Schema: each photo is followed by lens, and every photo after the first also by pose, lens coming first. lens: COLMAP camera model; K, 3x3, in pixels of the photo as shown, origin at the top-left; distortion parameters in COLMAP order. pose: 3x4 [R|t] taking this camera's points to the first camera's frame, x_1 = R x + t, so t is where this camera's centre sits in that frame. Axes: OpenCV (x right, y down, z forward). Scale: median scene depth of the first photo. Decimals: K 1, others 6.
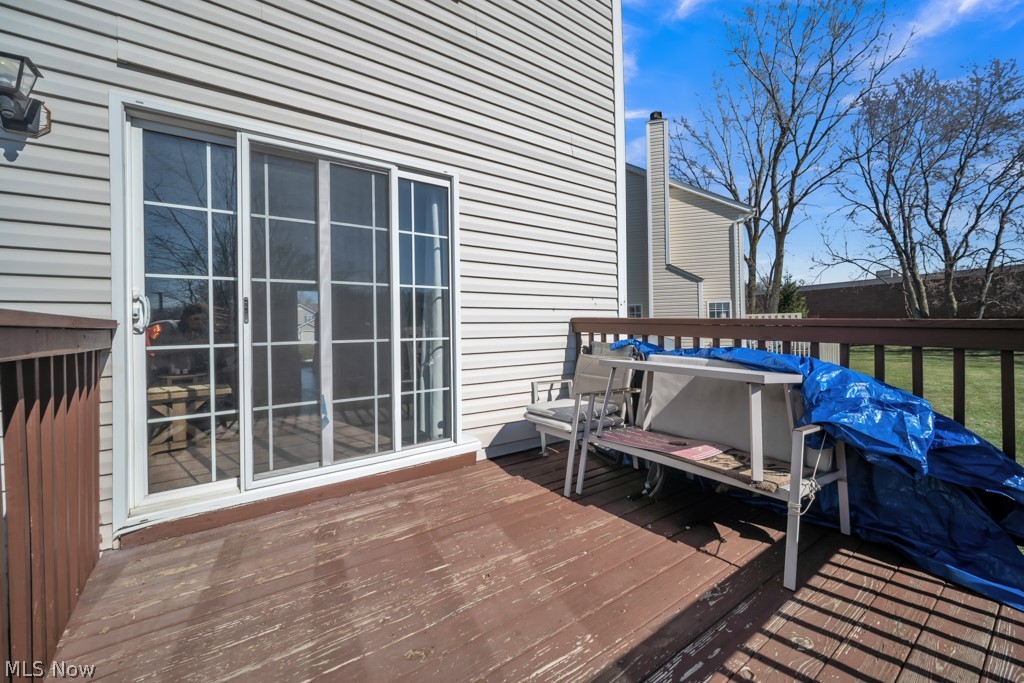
lens RADIAL K [[417.6, 0, 516.7], [0, 417.6, 326.6], [0, 0, 1]] dist [-0.000399, -0.000083]
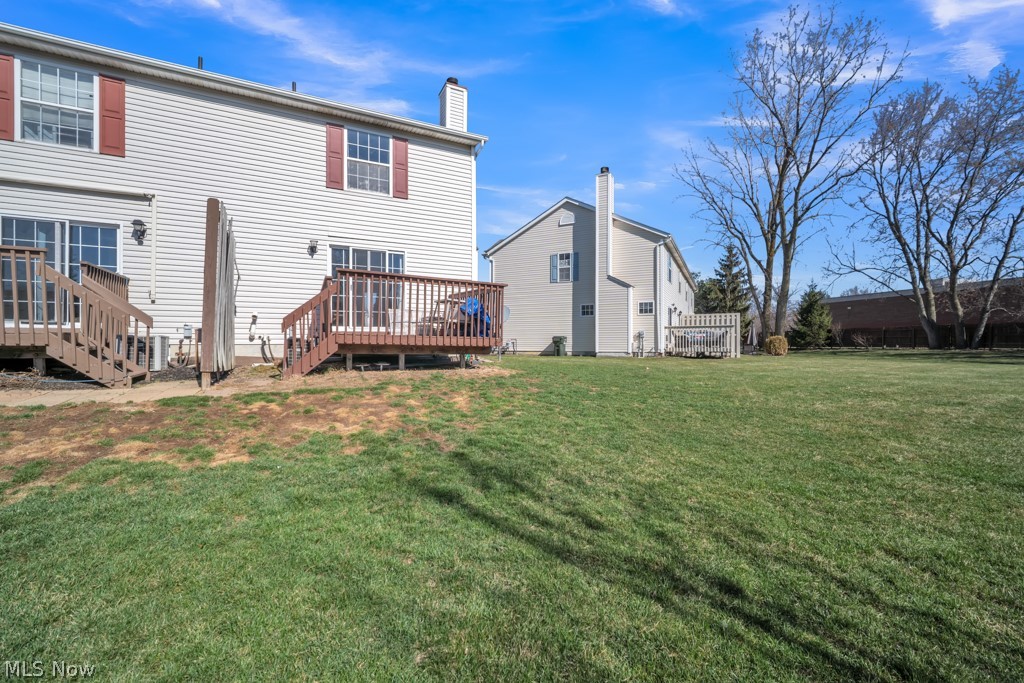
lens RADIAL K [[434.5, 0, 512.0], [0, 434.5, 341.5], [0, 0, 1]] dist [-0.001538, -0.000056]
pose [[0.987277, 0.014851, -0.158313, 0.272107], [-0.014775, 0.999889, 0.001658, 0.076673], [0.158320, 0.000703, 0.987388, -0.502767]]
